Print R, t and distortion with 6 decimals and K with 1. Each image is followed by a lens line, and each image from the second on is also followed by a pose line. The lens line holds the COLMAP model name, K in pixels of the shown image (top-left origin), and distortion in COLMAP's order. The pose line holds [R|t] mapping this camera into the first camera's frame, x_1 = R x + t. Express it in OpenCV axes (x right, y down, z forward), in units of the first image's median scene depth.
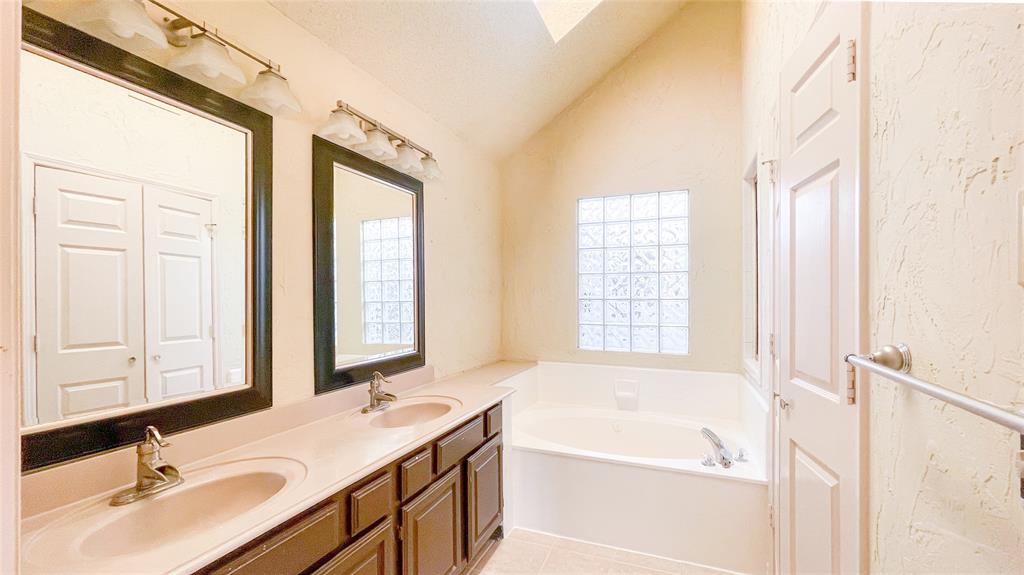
lens RADIAL K [[411.9, 0, 512.0], [0, 411.9, 287.5], [0, 0, 1]] dist [-0.000723, -0.000130]
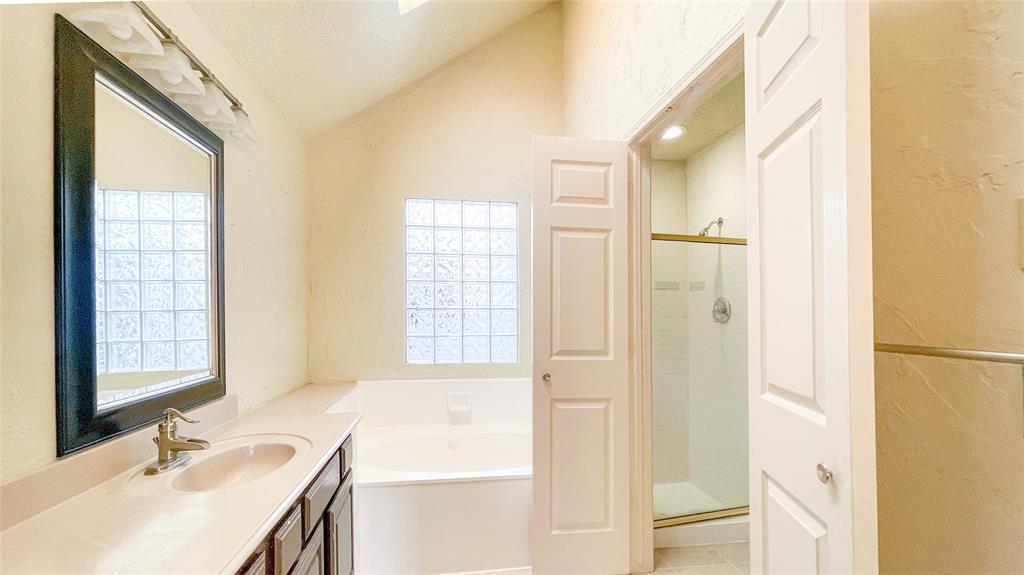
lens RADIAL K [[425.1, 0, 497.4], [0, 425.1, 302.8], [0, 0, 1]] dist [-0.000820, -0.000374]
pose [[0.869640, 0.016986, 0.493393, -0.165870], [-0.015444, 0.999855, -0.007202, 0.025436], [-0.493444, -0.001357, 0.869776, 0.120142]]
